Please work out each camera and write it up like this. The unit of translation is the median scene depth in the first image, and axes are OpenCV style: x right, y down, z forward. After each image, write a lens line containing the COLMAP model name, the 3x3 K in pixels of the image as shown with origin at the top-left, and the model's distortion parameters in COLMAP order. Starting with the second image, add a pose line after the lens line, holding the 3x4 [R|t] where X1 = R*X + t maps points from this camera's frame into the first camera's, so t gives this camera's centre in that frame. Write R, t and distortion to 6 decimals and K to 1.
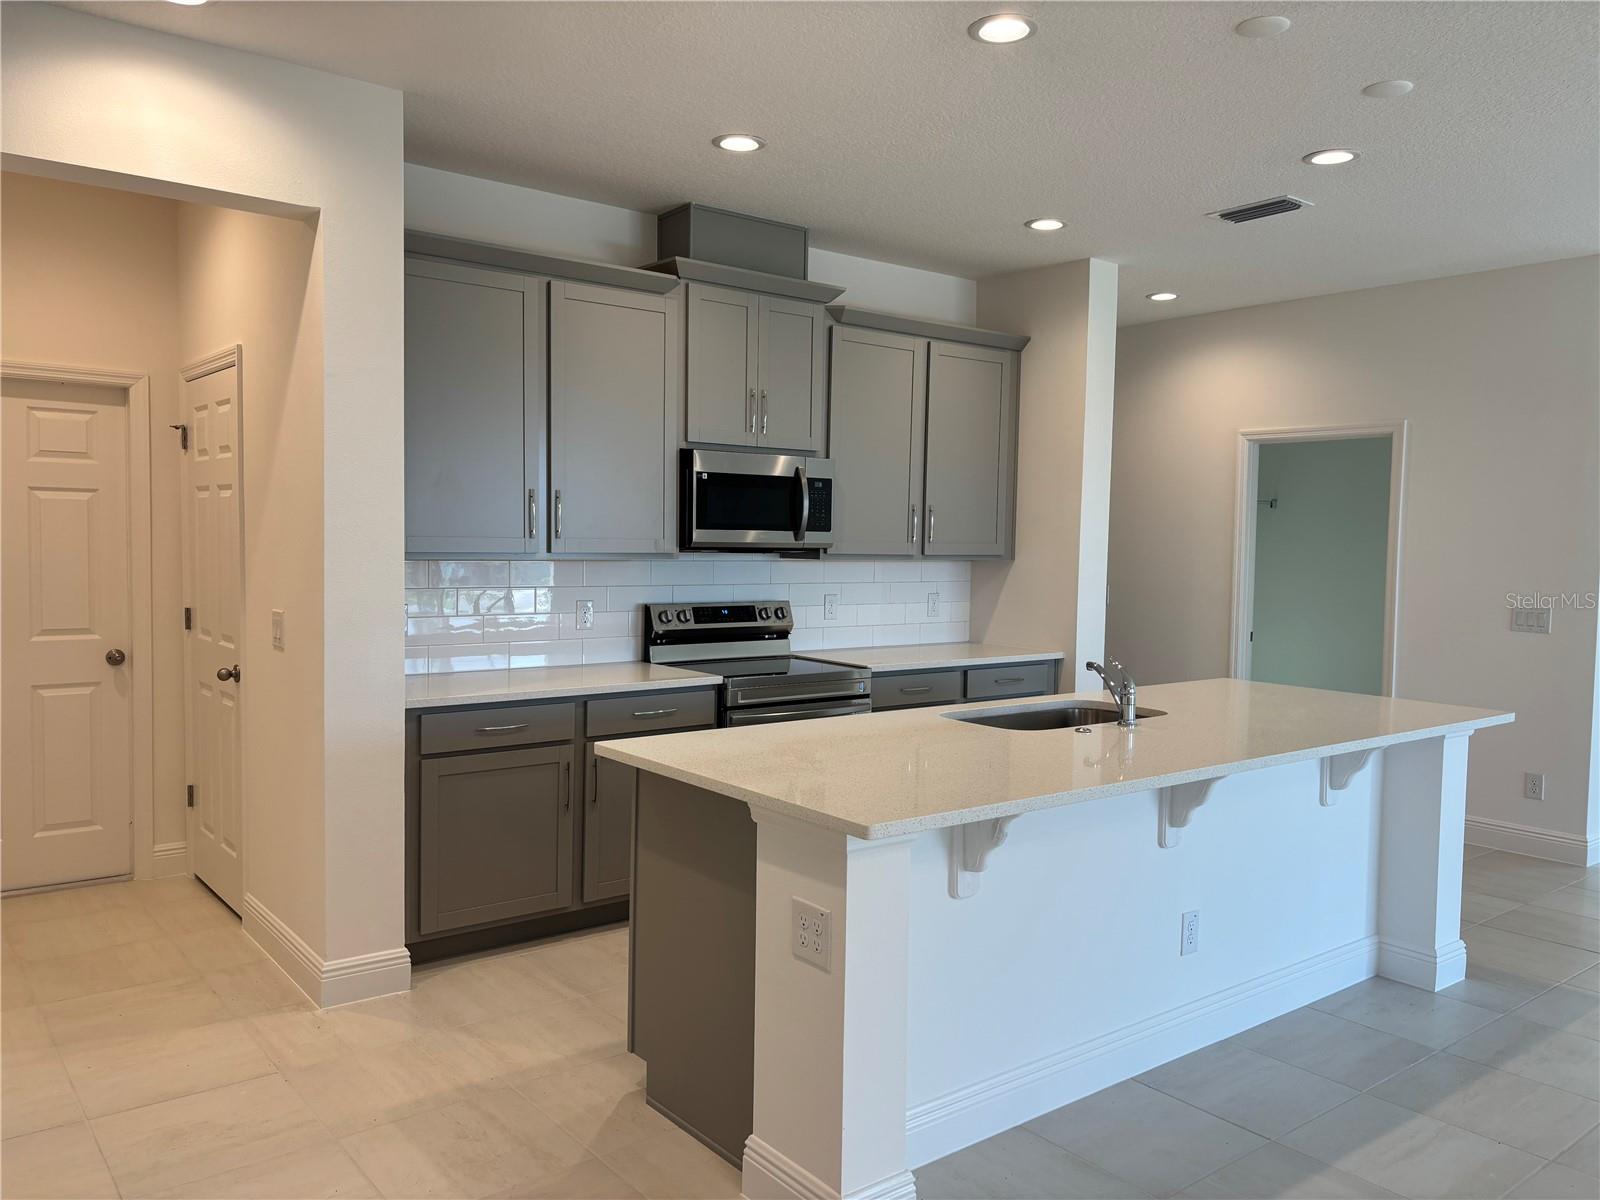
lens RADIAL K [[1218.5, 0, 785.9], [0, 1218.5, 596.3], [0, 0, 1]] dist [0.052846, -0.035564]
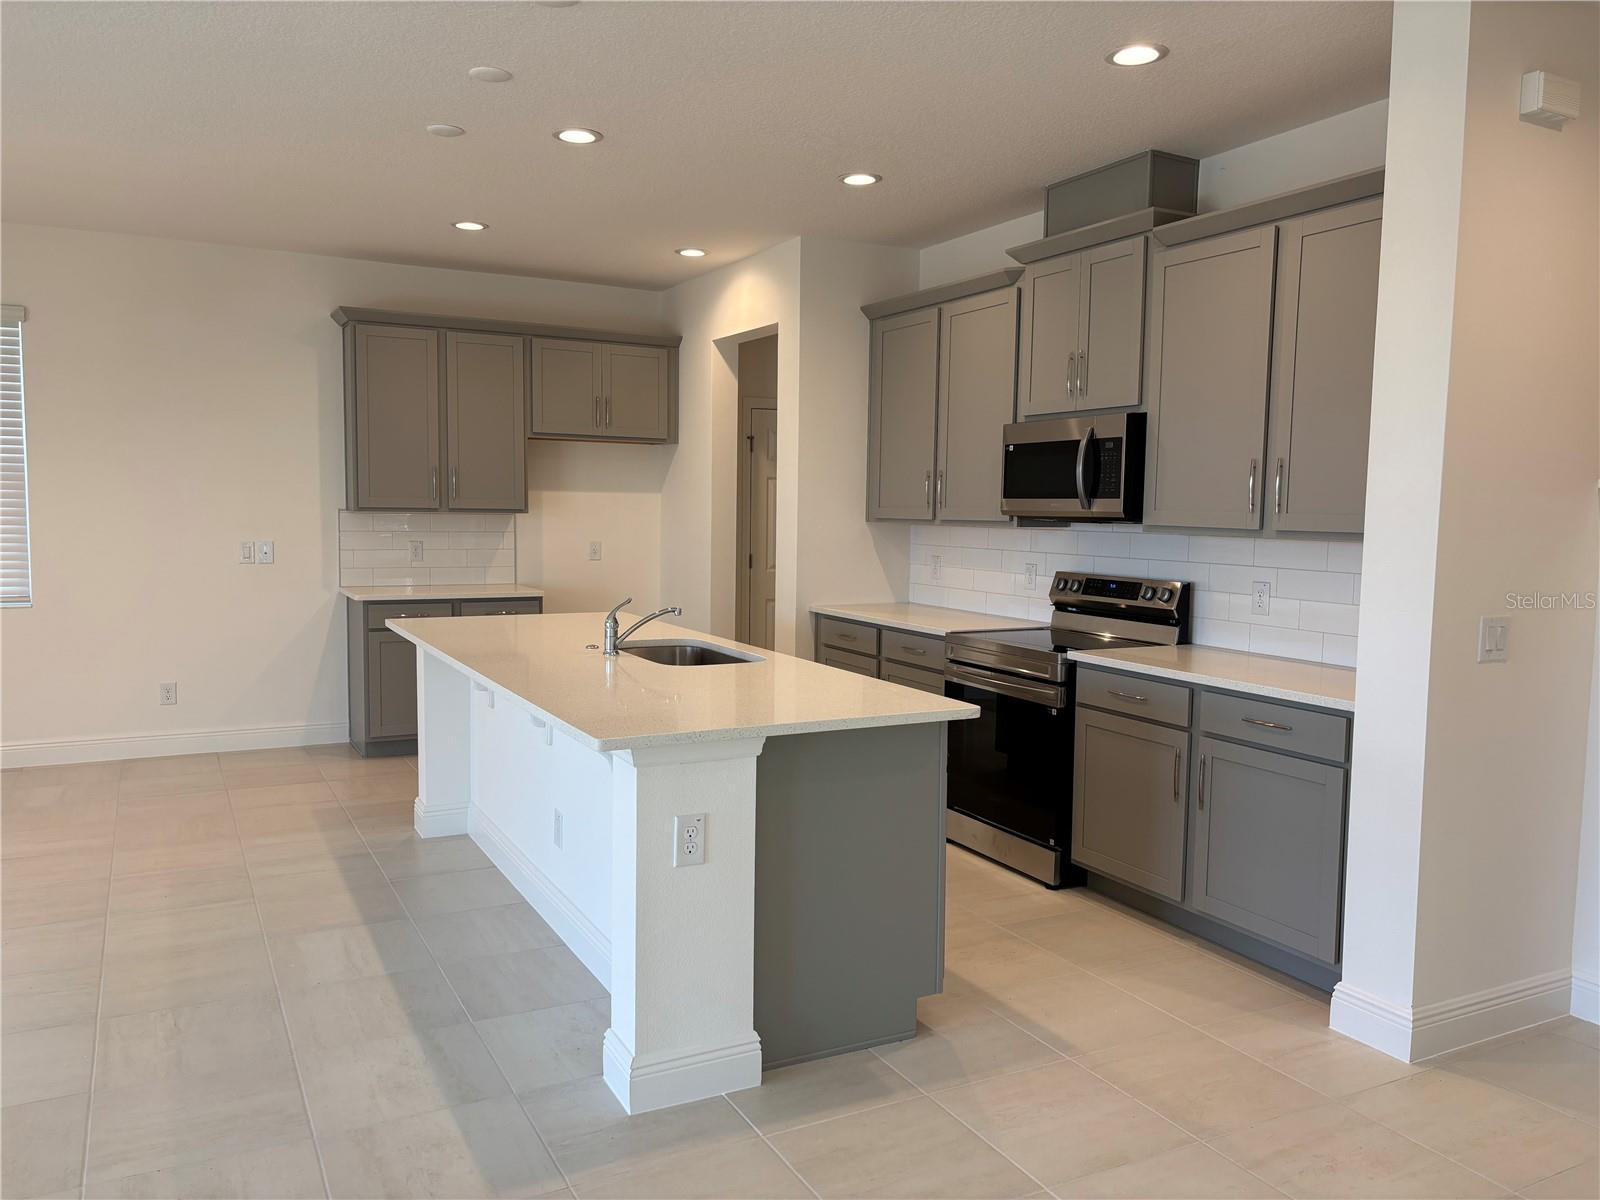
lens RADIAL K [[1218.5, 0, 797.3], [0, 1218.5, 605.1], [0, 0, 1]] dist [0.052846, -0.035564]
pose [[-0.196333, 0.060397, -0.978675, 0.984036], [-0.069694, 0.994717, 0.075369, -0.028860], [0.978057, 0.083005, -0.191086, 0.994745]]
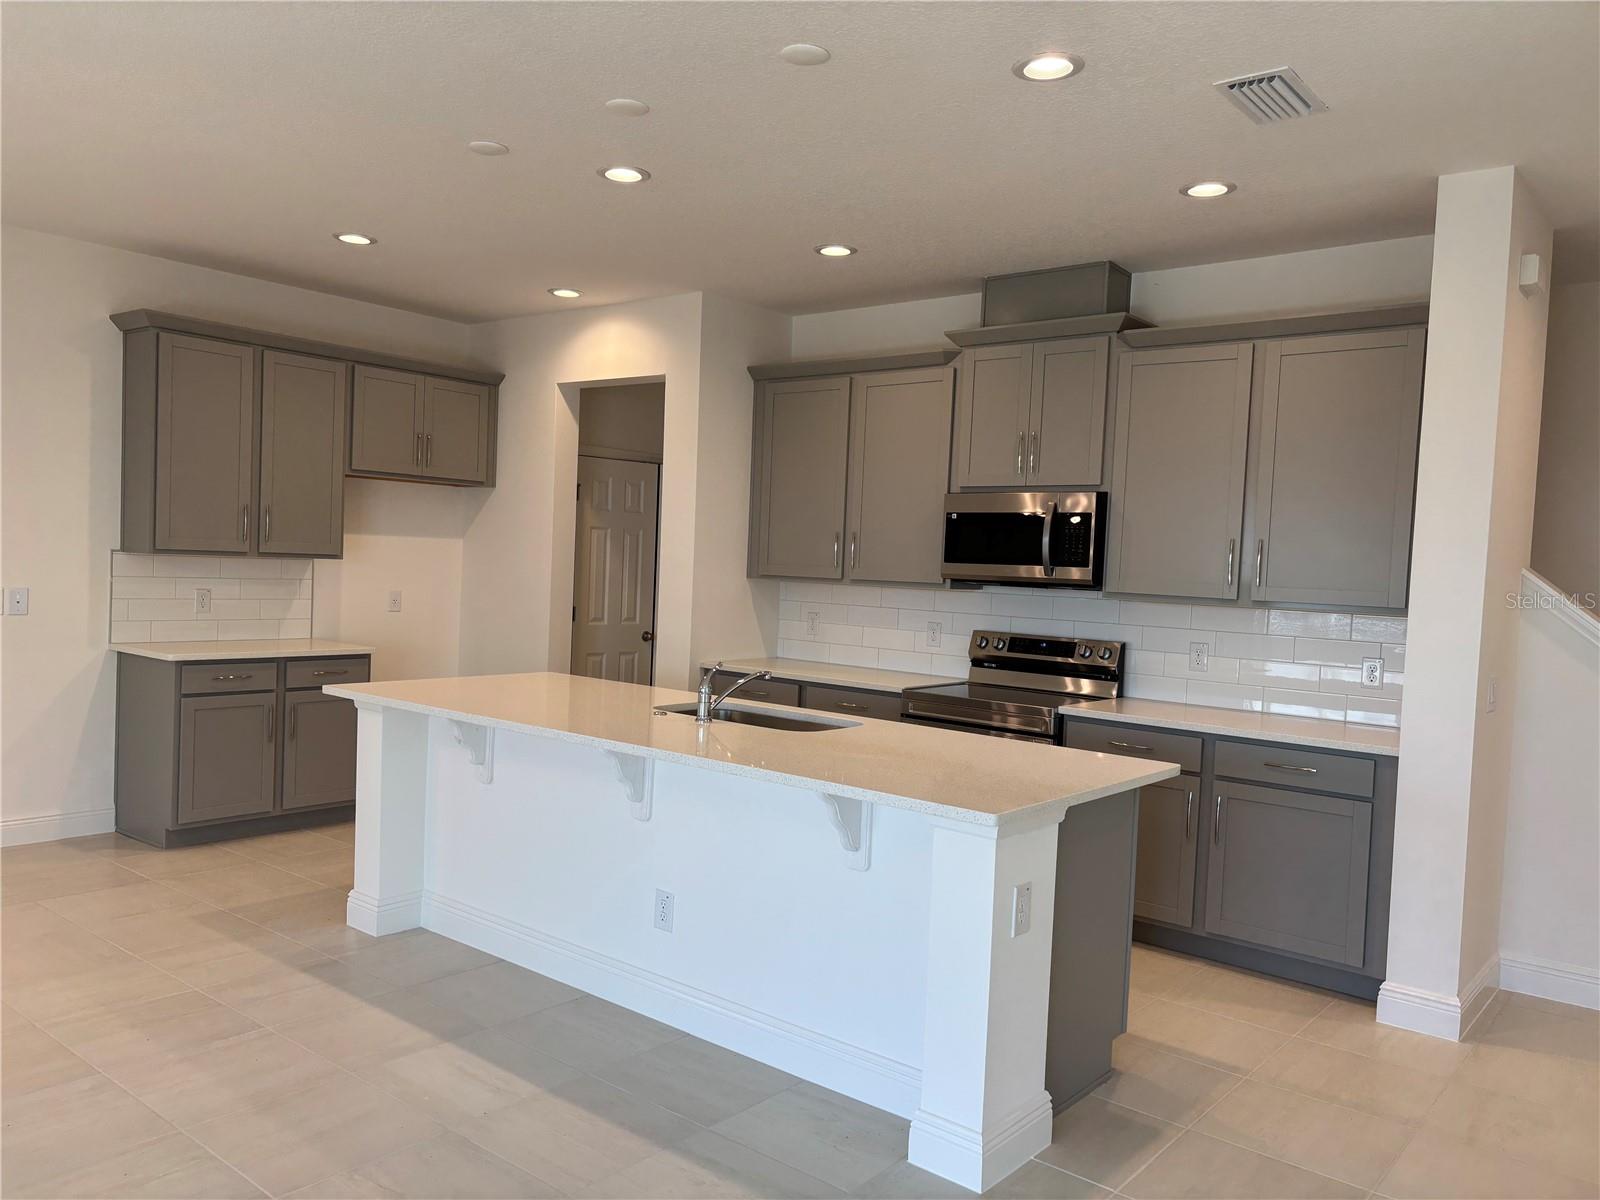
lens RADIAL K [[1218.5, 0, 794.4], [0, 1218.5, 607.6], [0, 0, 1]] dist [0.052846, -0.035564]
pose [[0.202213, 0.029609, -0.978894, 0.985279], [-0.089702, 0.995901, 0.011593, -0.012706], [0.975225, 0.085465, 0.204040, 0.605358]]
